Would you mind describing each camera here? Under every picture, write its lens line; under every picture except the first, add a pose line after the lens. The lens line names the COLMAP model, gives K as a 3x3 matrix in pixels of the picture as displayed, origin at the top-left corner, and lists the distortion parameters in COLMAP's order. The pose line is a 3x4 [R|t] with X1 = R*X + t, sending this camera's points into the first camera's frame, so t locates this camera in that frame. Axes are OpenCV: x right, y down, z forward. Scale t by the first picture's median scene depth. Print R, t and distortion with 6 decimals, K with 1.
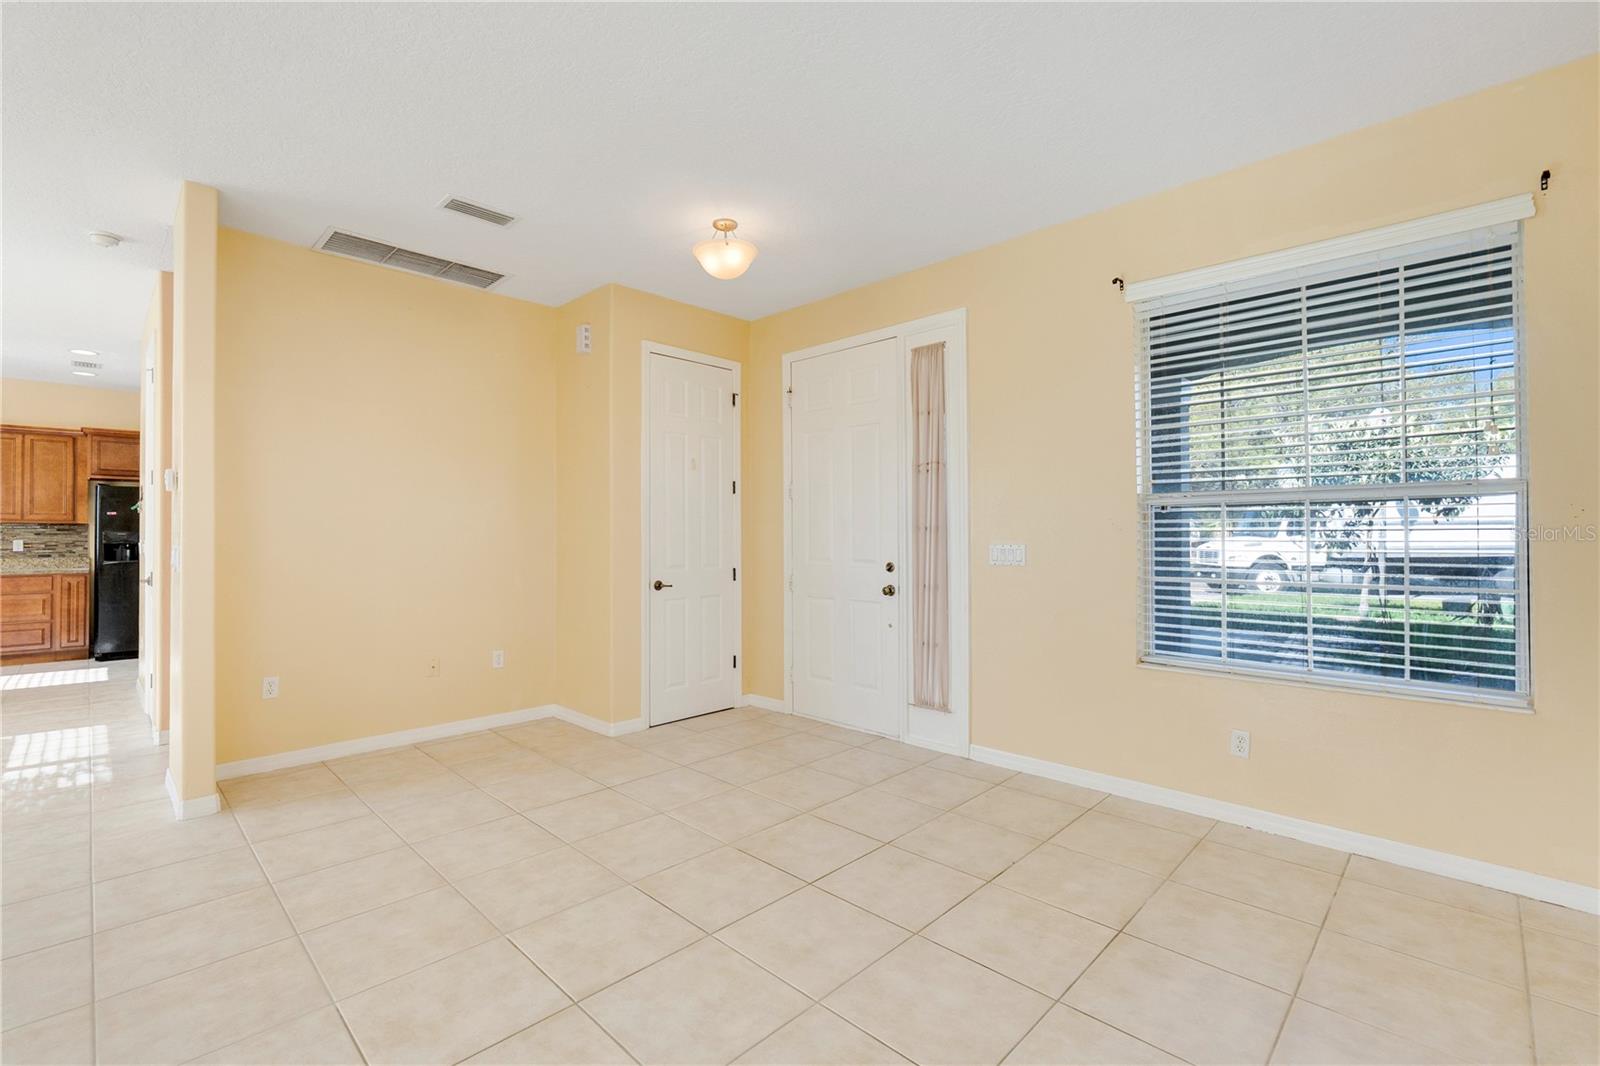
lens RADIAL K [[701.3, 0, 795.1], [0, 701.3, 526.9], [0, 0, 1]] dist [-0.012936, 0.001734]
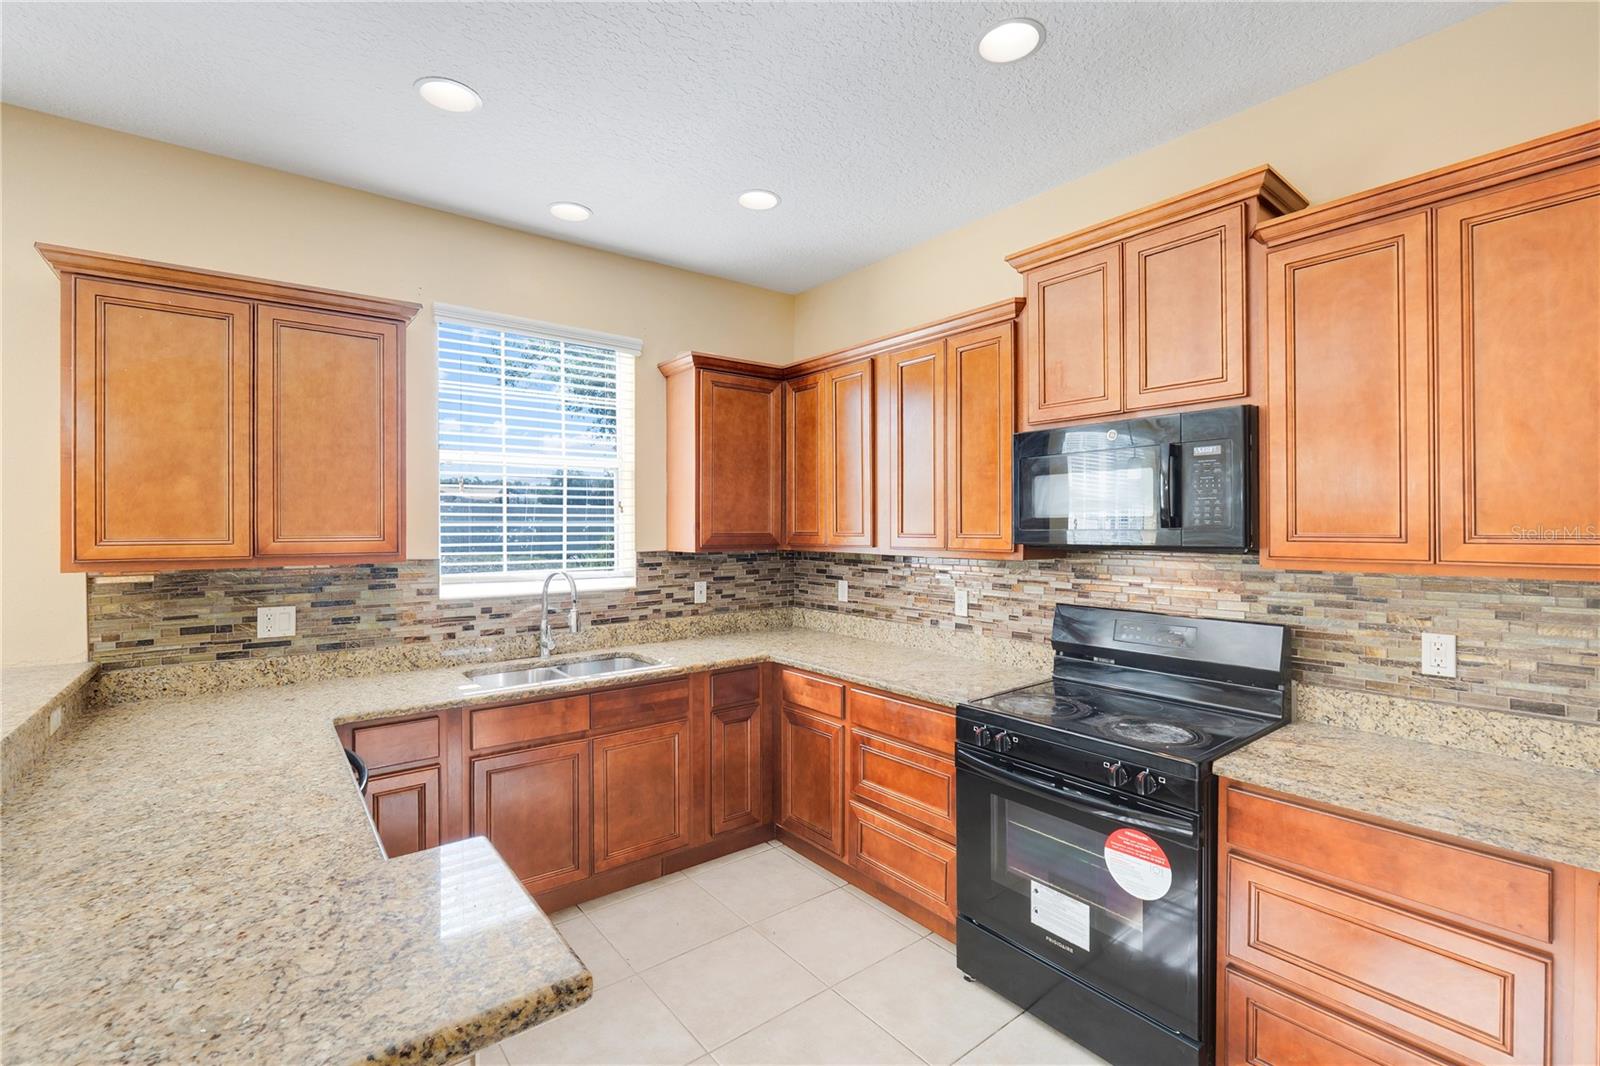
lens RADIAL K [[701.3, 0, 801.9], [0, 701.3, 524.9], [0, 0, 1]] dist [-0.012936, 0.001734]
pose [[-0.127828, -0.001180, -0.991796, -1.285866], [0.011808, 0.999927, -0.002712, -0.039181], [0.991726, -0.012058, -0.127805, 1.231629]]
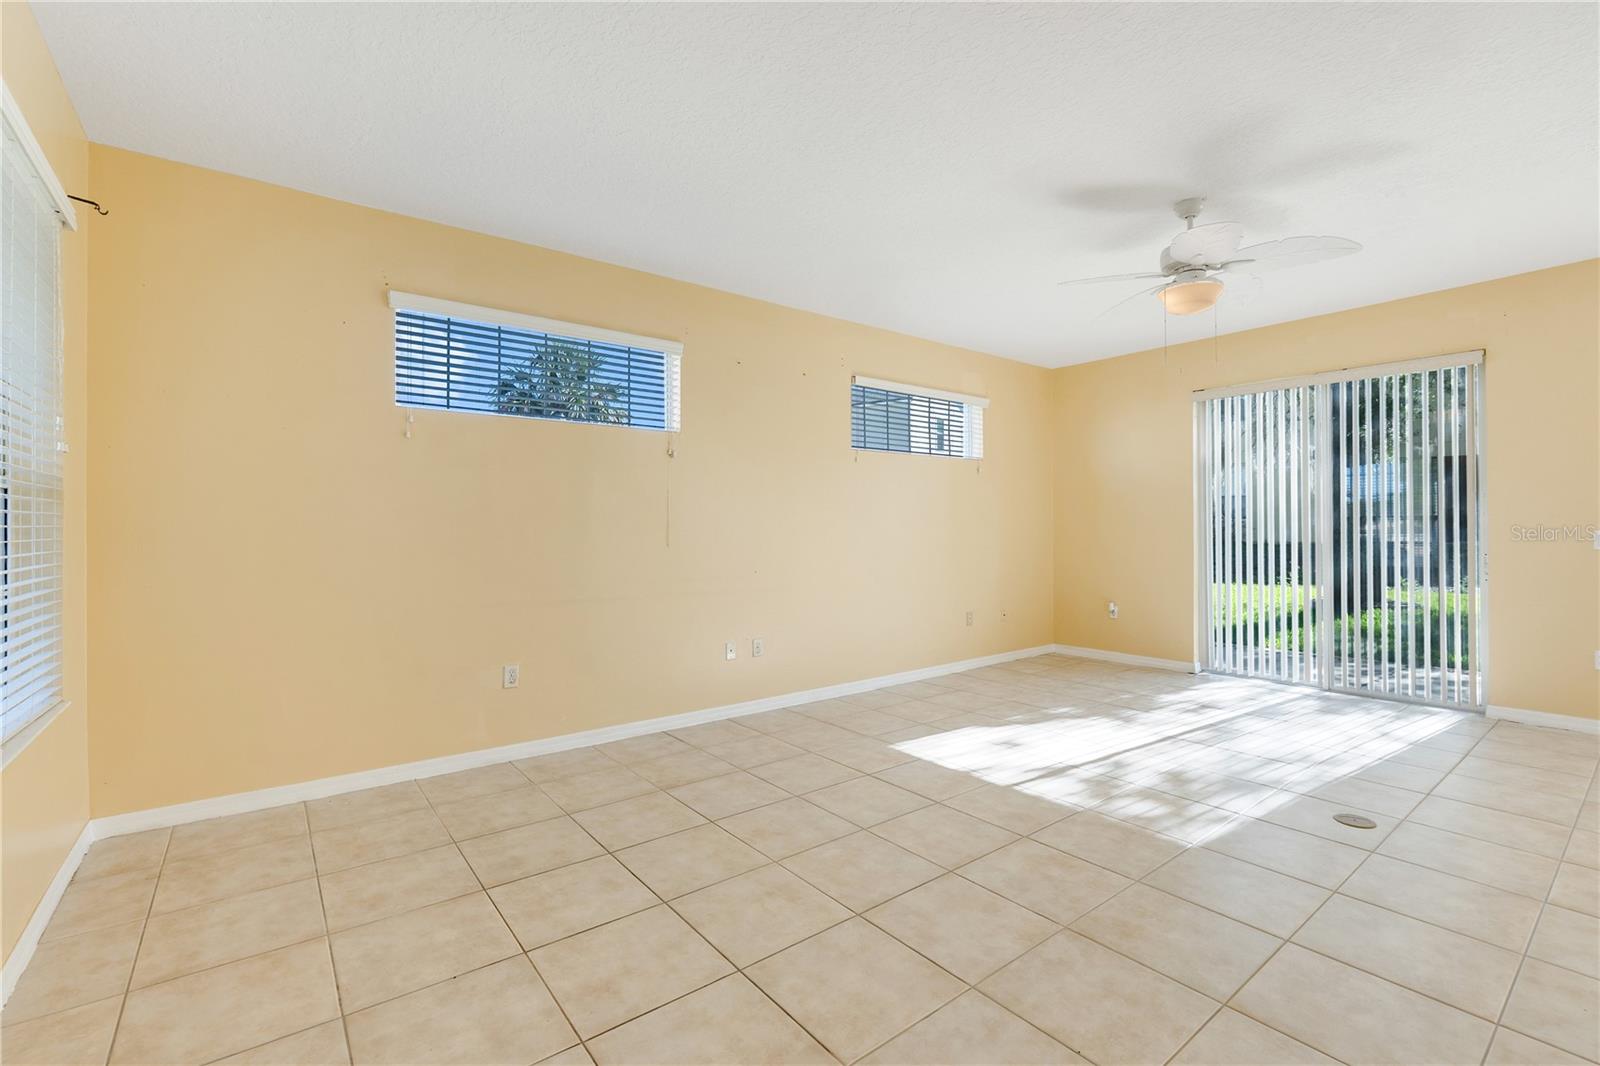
lens RADIAL K [[701.3, 0, 792.6], [0, 701.3, 527.3], [0, 0, 1]] dist [-0.012936, 0.001734]
pose [[-0.990347, 0.003874, 0.138555, -0.083127], [0.001808, 0.999885, -0.015033, 0.012633], [-0.138597, -0.014637, -0.990241, 0.995013]]
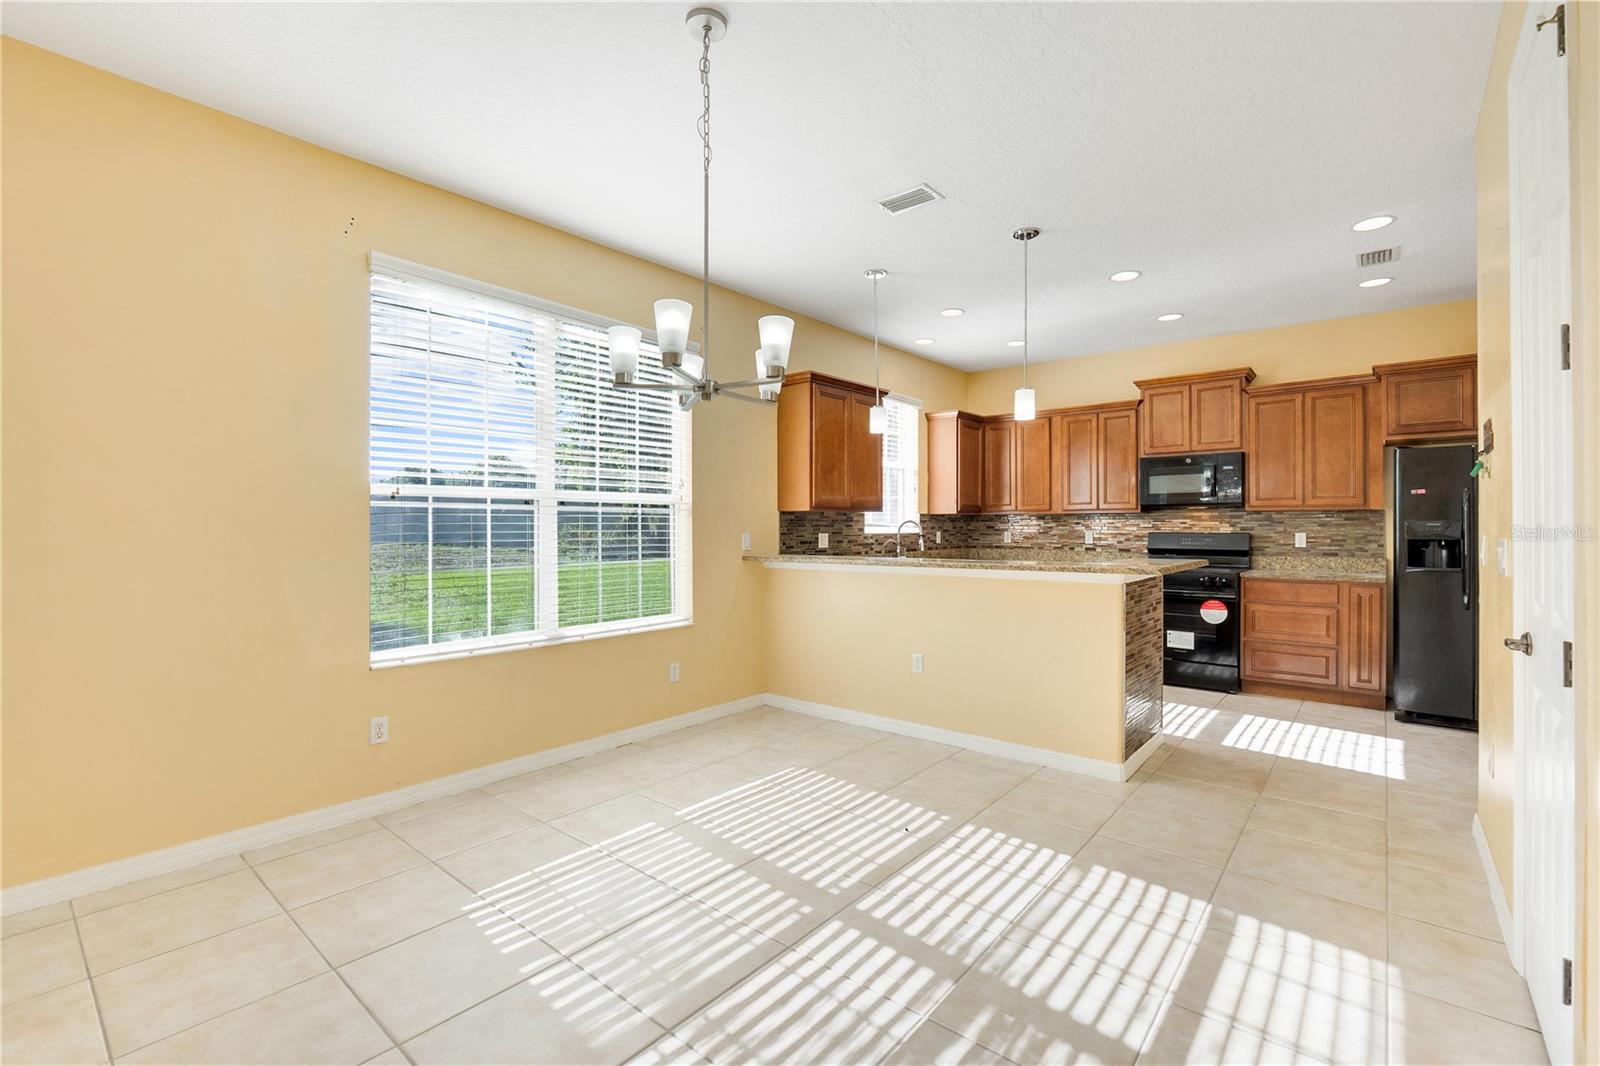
lens RADIAL K [[701.3, 0, 798.0], [0, 701.3, 527.1], [0, 0, 1]] dist [-0.012936, 0.001734]
pose [[0.075185, 0.000520, -0.997169, -0.604256], [0.010324, 0.999946, 0.001300, 0.009183], [0.997116, -0.010393, 0.075175, 0.592622]]
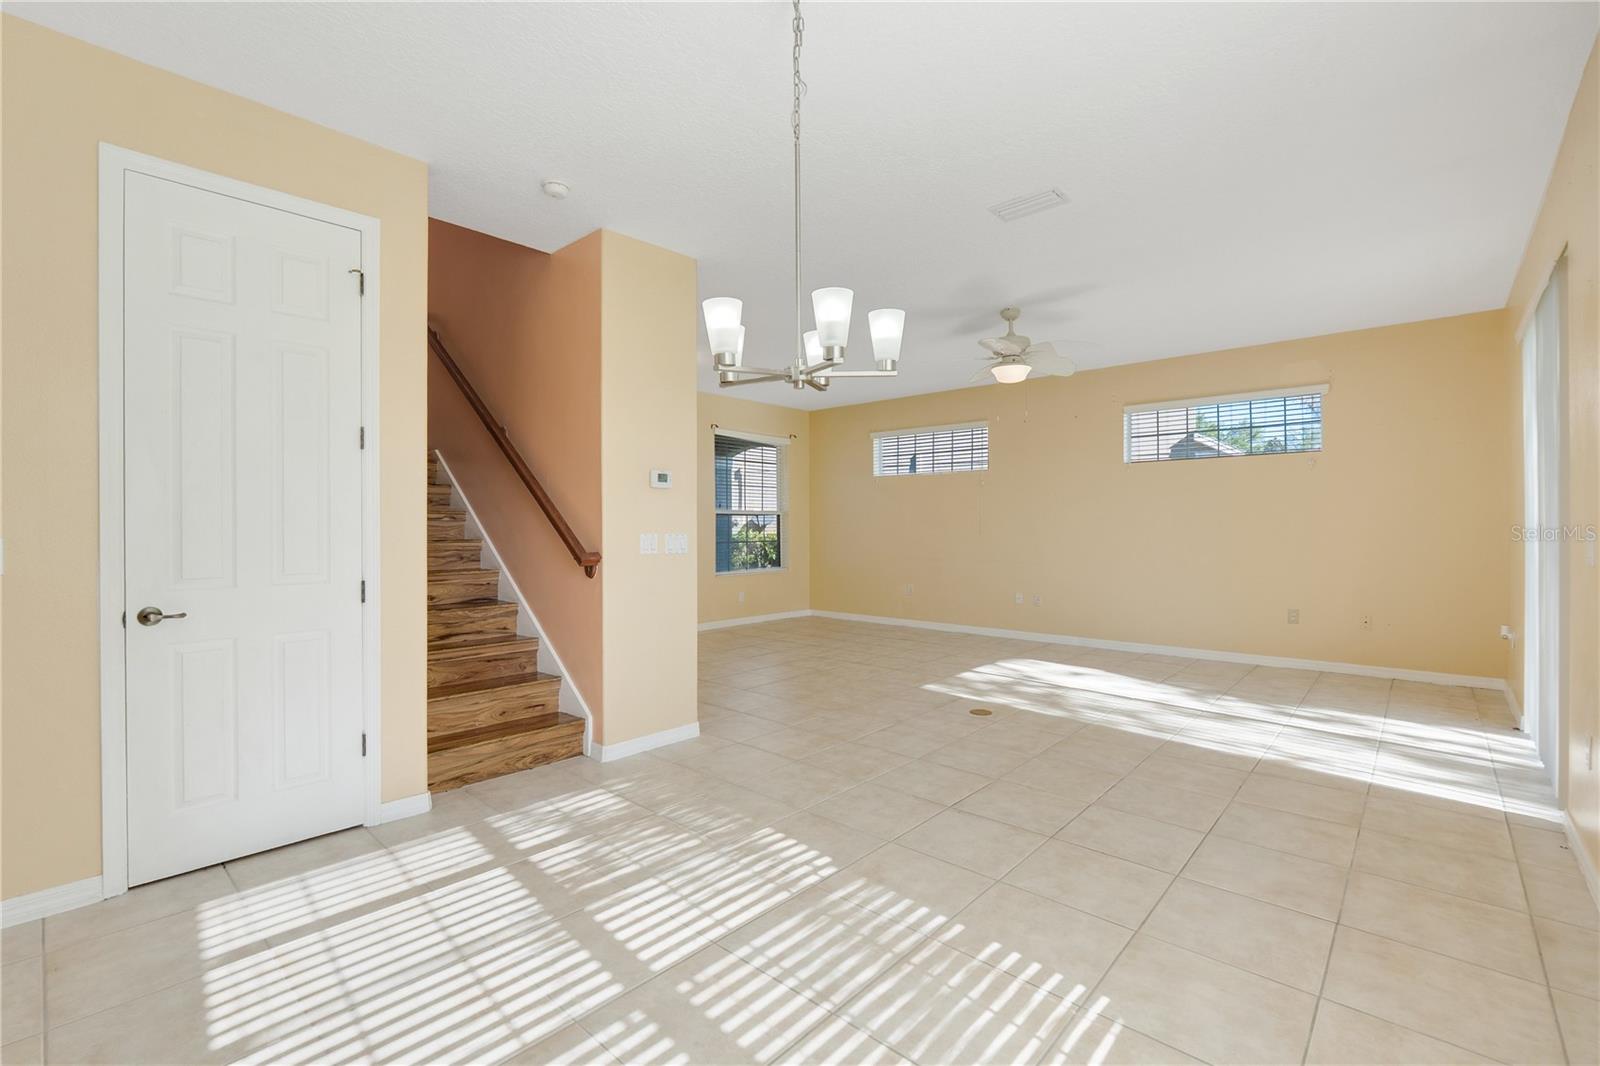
lens RADIAL K [[701.3, 0, 795.4], [0, 701.3, 520.7], [0, 0, 1]] dist [-0.012936, 0.001734]
pose [[-0.035105, 0.008193, 0.999350, -1.529502], [-0.010017, 0.999913, -0.008550, 0.010471], [-0.999333, -0.010311, -0.035020, 0.584682]]
